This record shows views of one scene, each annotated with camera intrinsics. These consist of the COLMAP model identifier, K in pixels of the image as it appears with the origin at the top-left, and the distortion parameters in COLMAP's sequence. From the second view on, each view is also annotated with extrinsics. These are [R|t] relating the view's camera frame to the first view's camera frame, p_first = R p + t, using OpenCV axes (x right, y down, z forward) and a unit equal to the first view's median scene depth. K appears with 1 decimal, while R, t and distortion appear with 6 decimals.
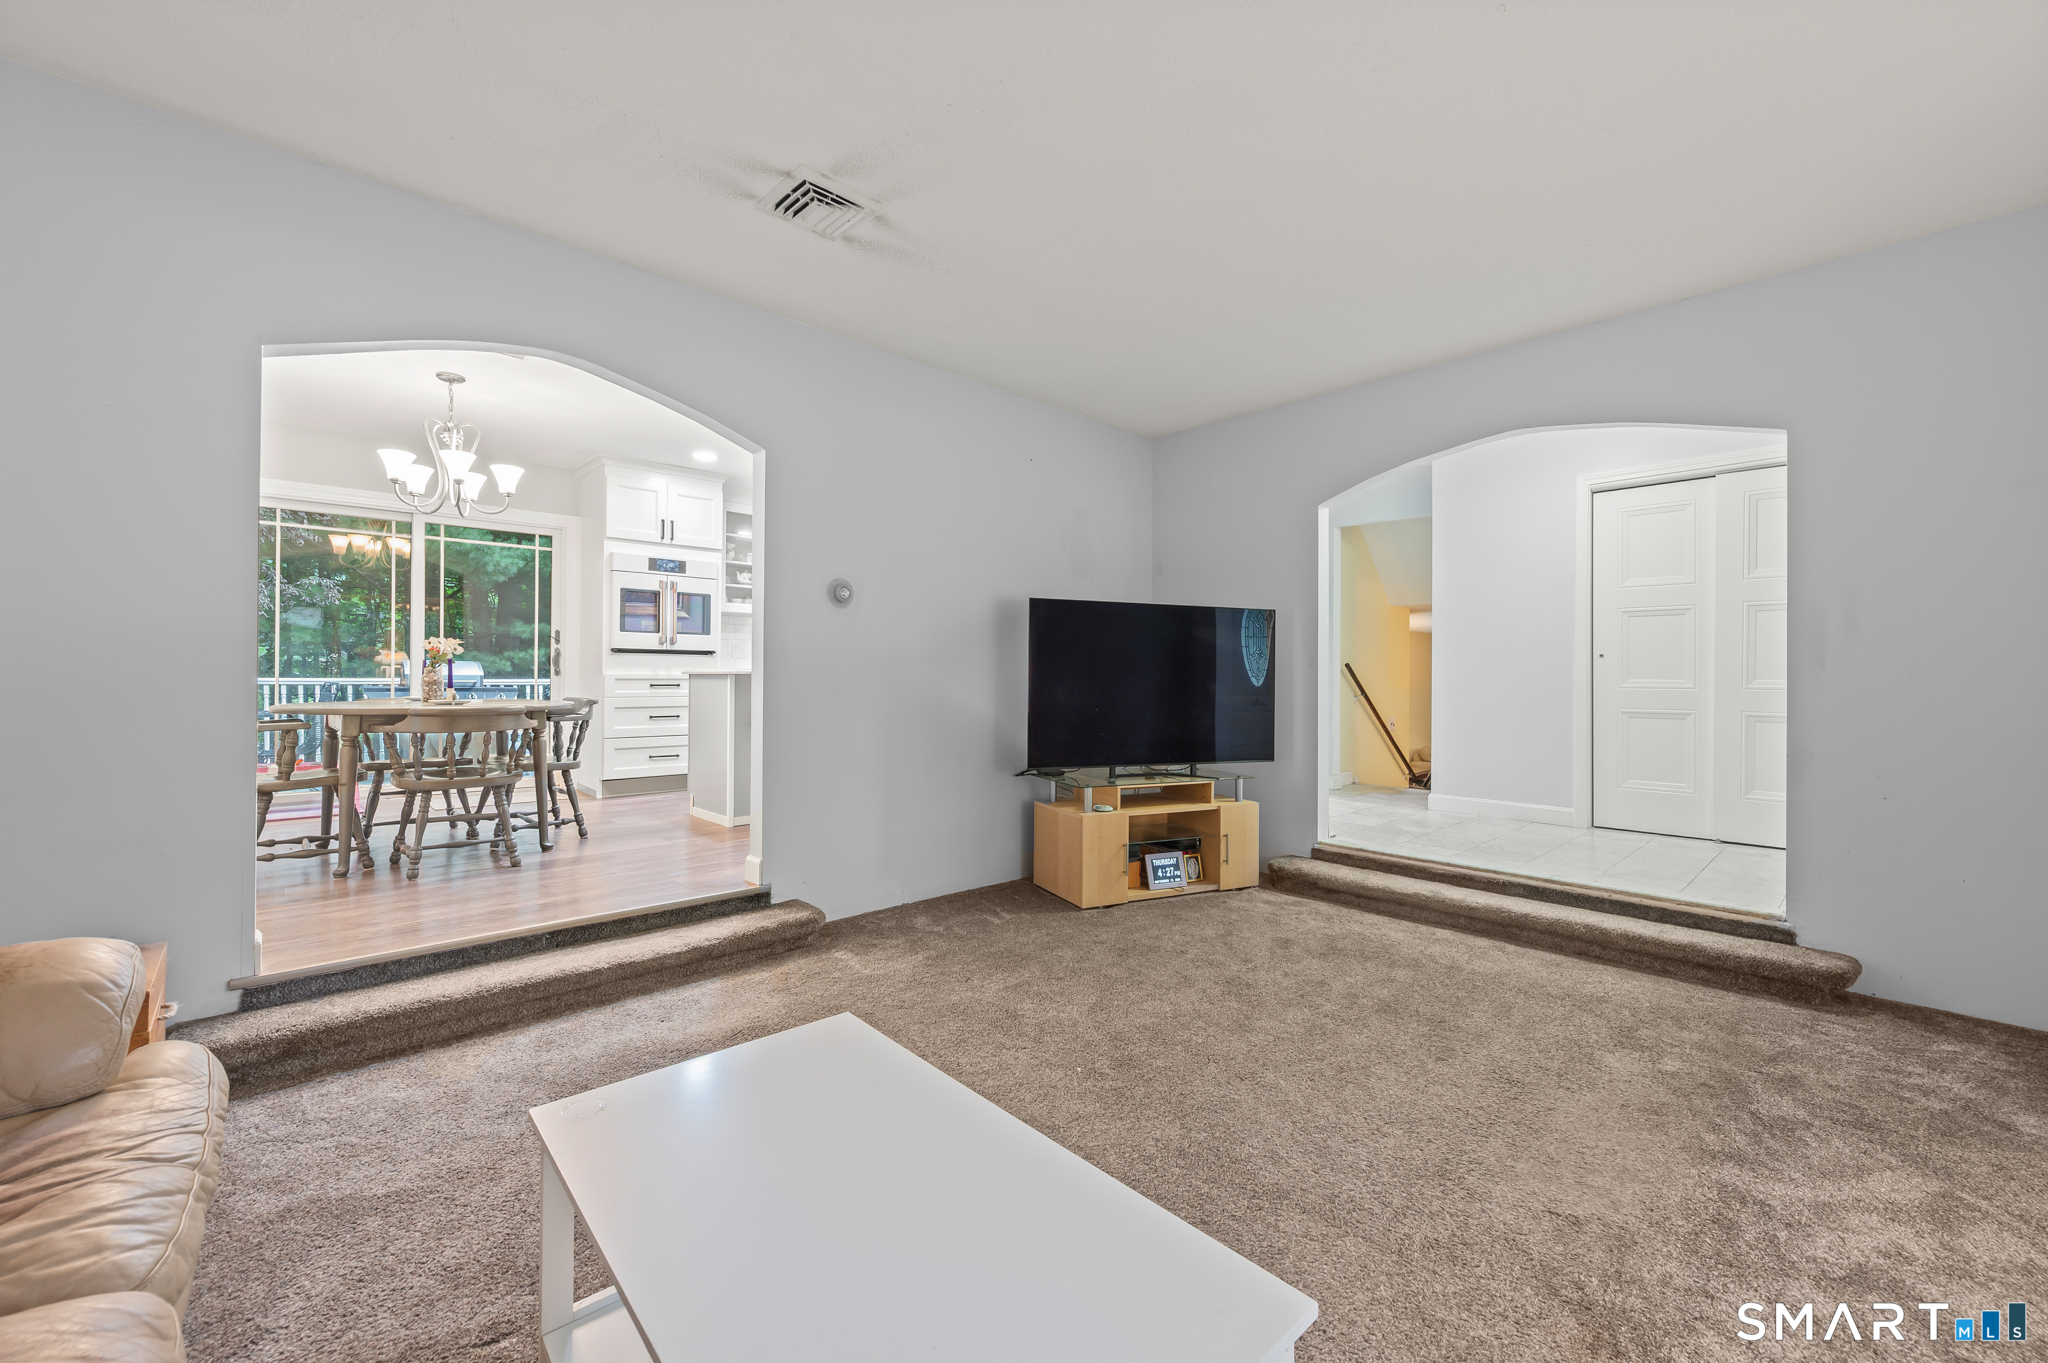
lens RADIAL K [[824.7, 0, 1001.4], [0, 824.7, 671.7], [0, 0, 1]] dist [0.001600, -0.000054]
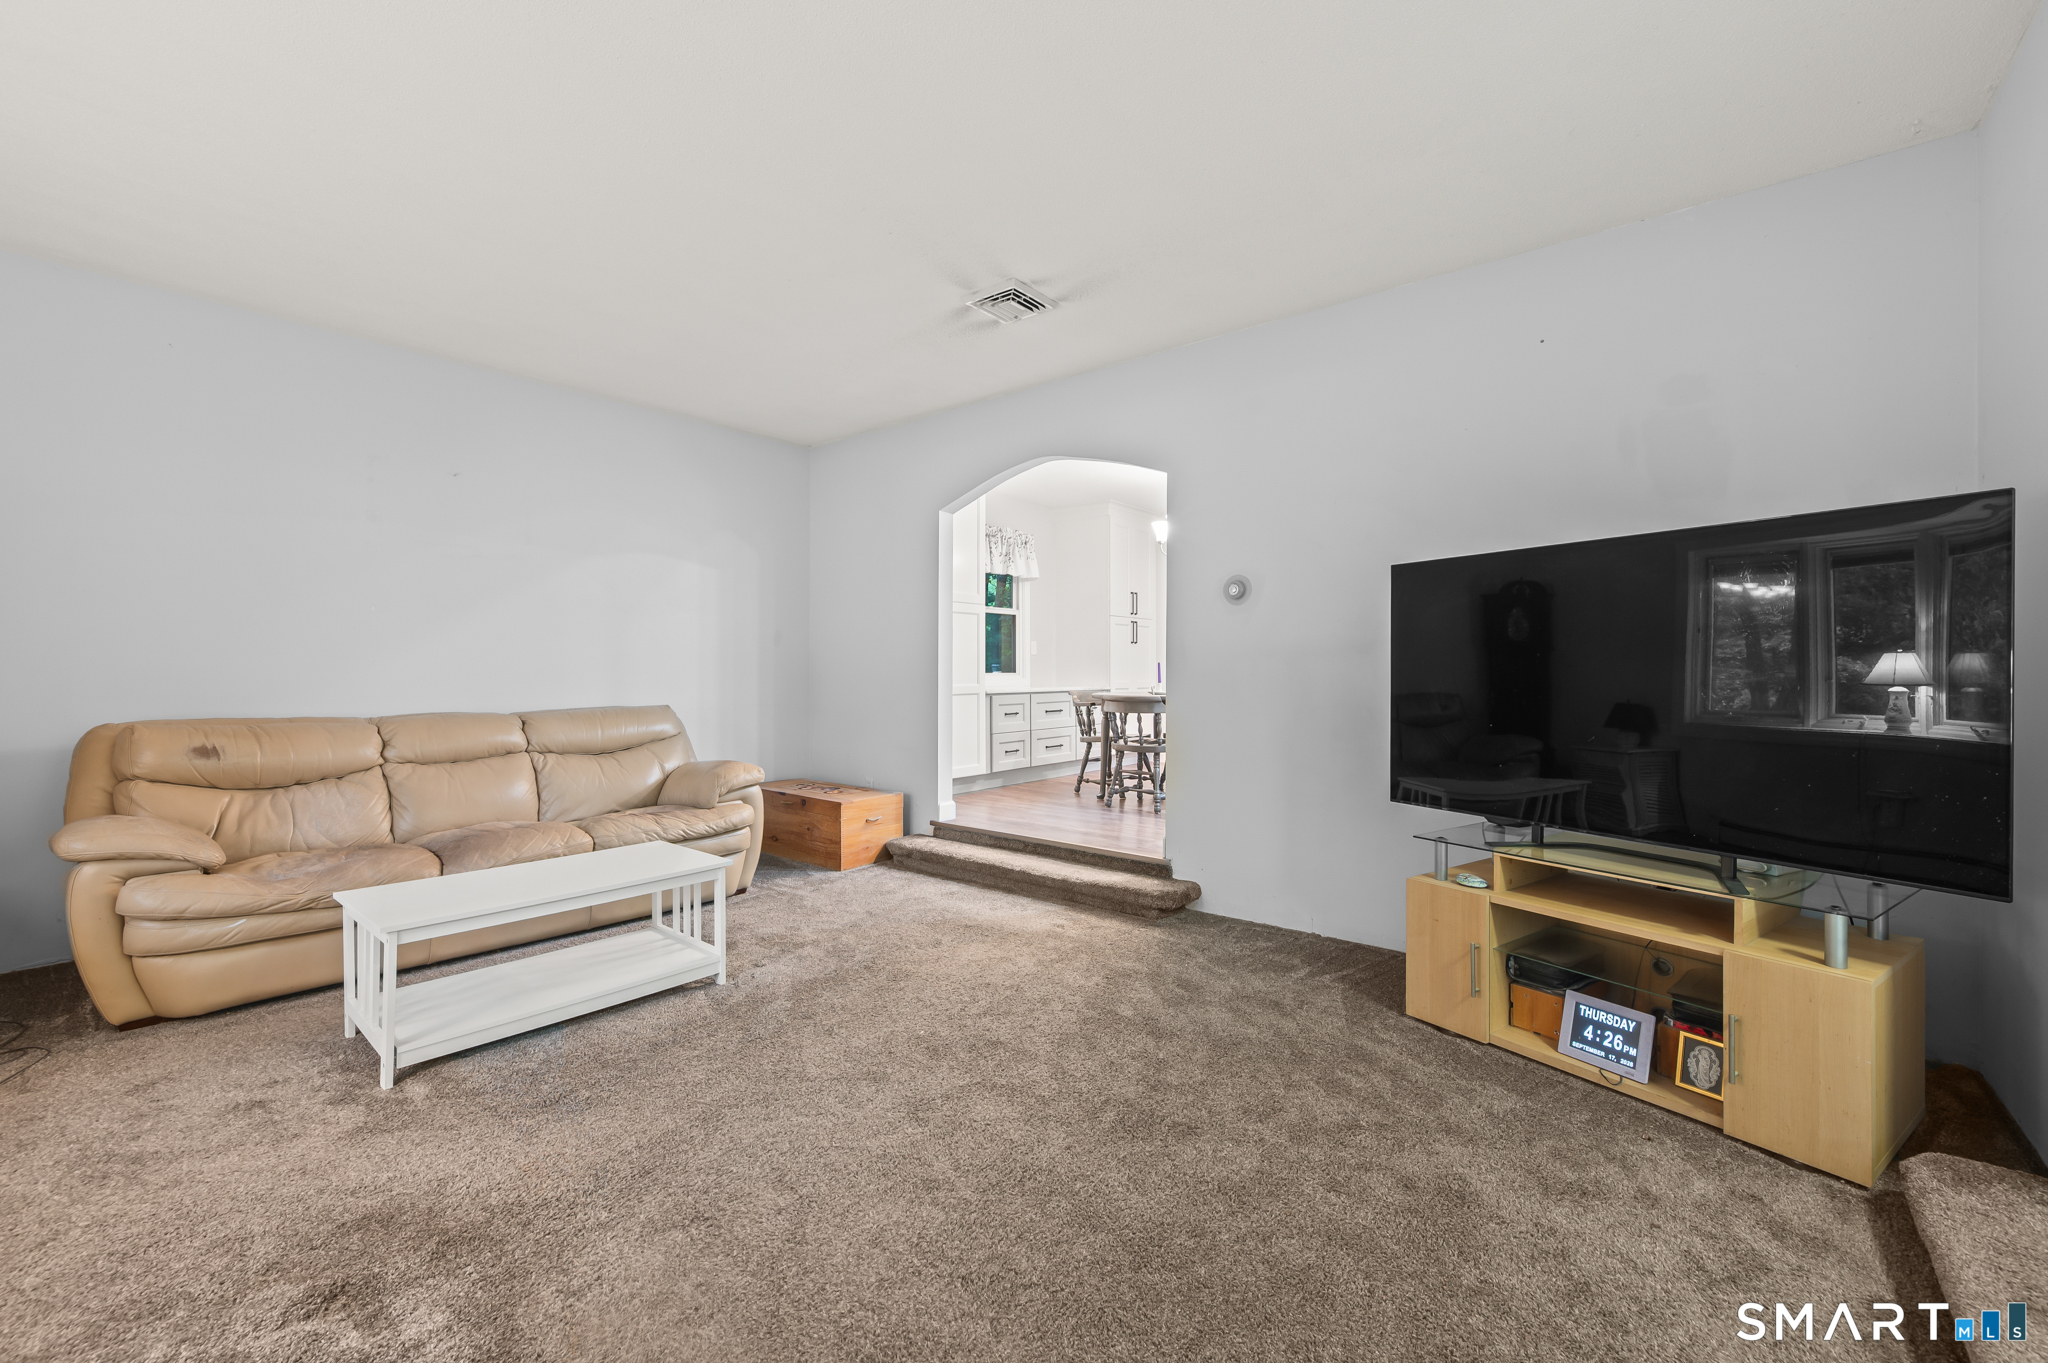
lens RADIAL K [[781.1, 0, 1024.0], [0, 781.1, 681.5], [0, 0, 1]] dist [-0.023871, 0.000003]
pose [[0.151902, 0.003993, -0.988388, 0.734594], [0.005115, 0.999975, 0.004826, 0.009877], [0.988382, -0.005789, 0.151877, 0.646266]]
